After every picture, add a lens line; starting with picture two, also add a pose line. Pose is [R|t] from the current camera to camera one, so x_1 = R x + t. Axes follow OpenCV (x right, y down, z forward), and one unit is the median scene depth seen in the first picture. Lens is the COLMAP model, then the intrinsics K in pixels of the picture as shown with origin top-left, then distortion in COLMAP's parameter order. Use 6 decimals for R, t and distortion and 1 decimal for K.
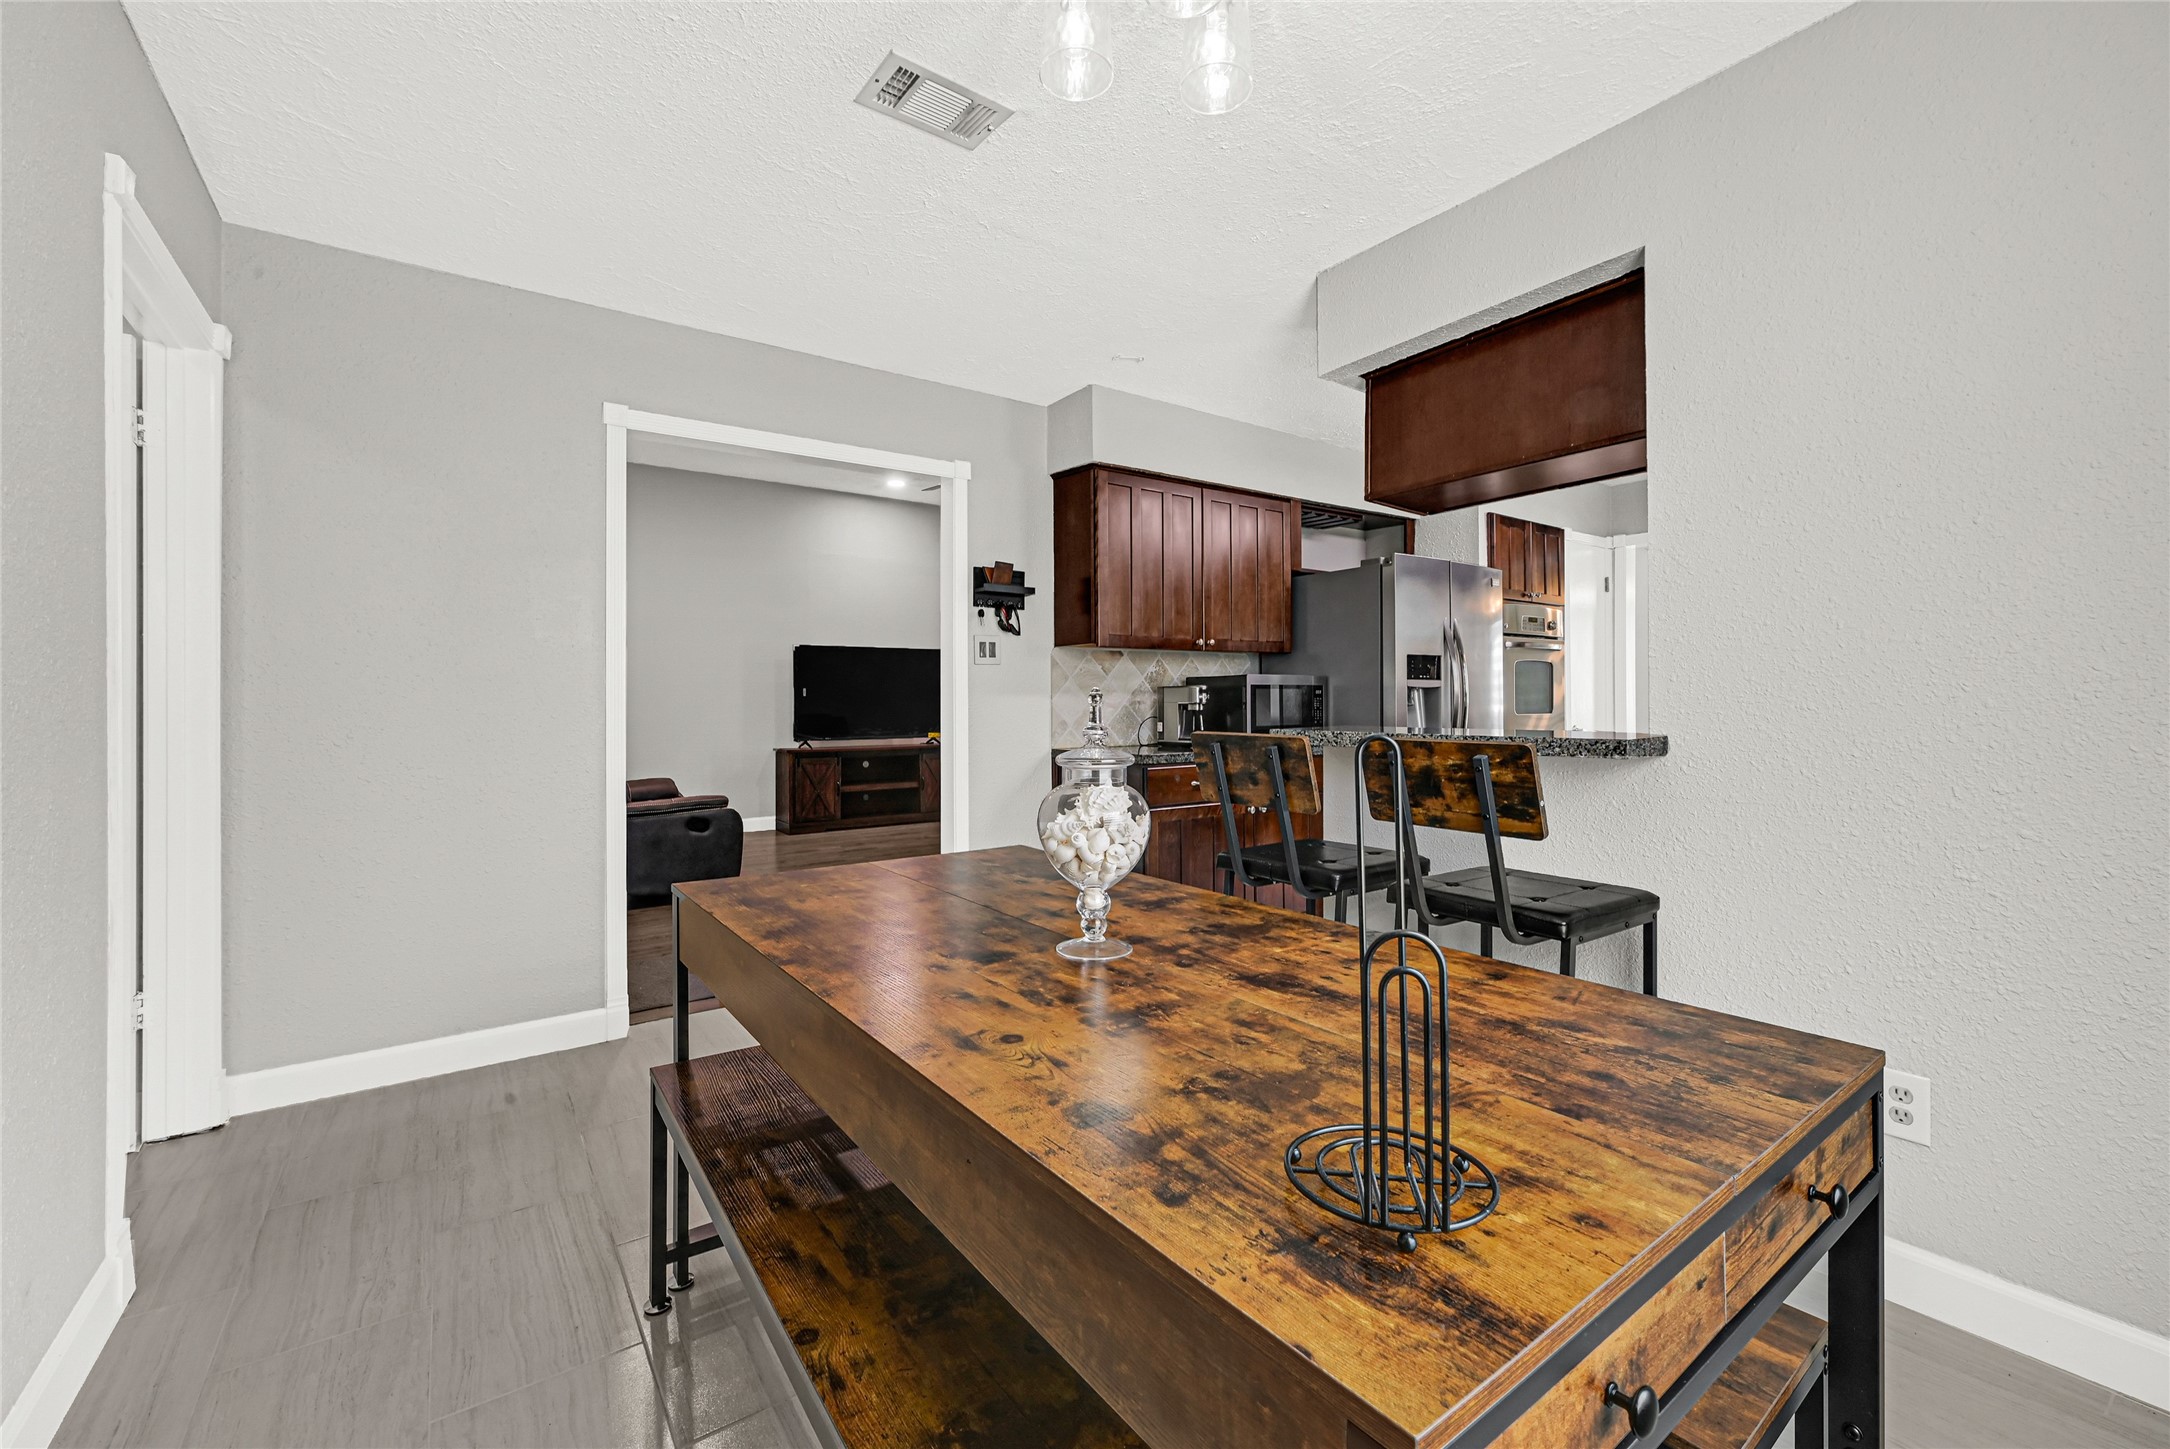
lens RADIAL K [[893.6, 0, 1071.3], [0, 893.6, 718.0], [0, 0, 1]] dist [-0.001317, -0.000023]
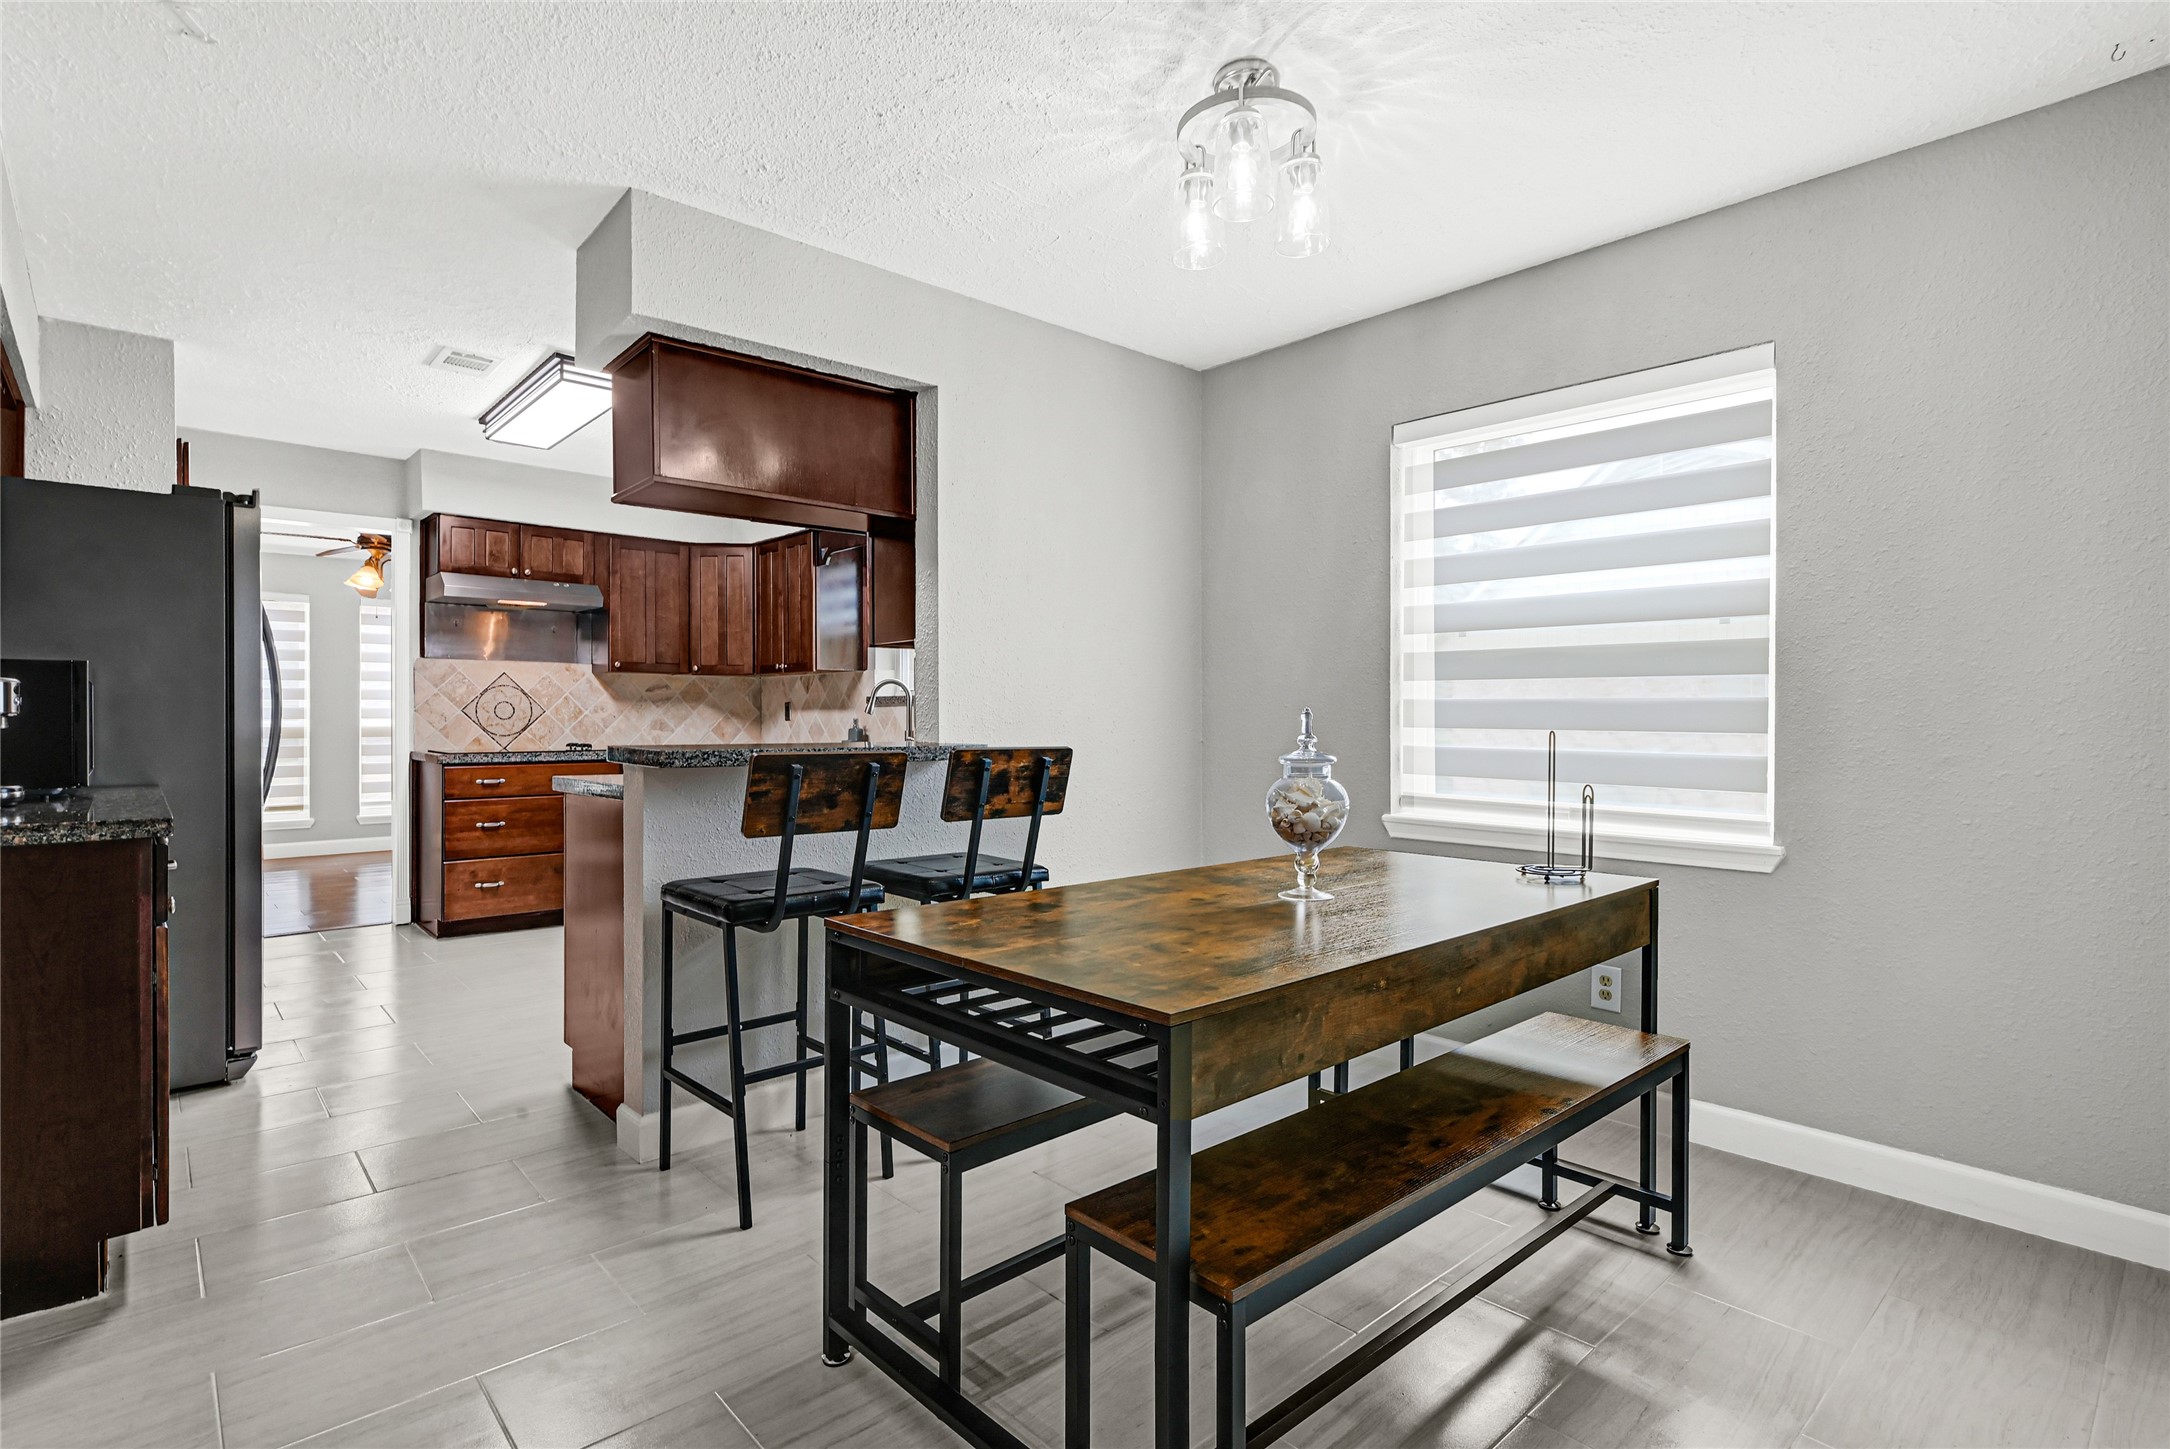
lens RADIAL K [[1078.2, 0, 1085.0], [0, 1078.2, 724.5], [0, 0, 1]] dist [-0.003163, -0.000417]
pose [[-0.124889, -0.022538, 0.991915, -1.117284], [-0.004002, 0.999745, 0.022212, -0.043293], [-0.992163, -0.001195, -0.124948, 1.080962]]
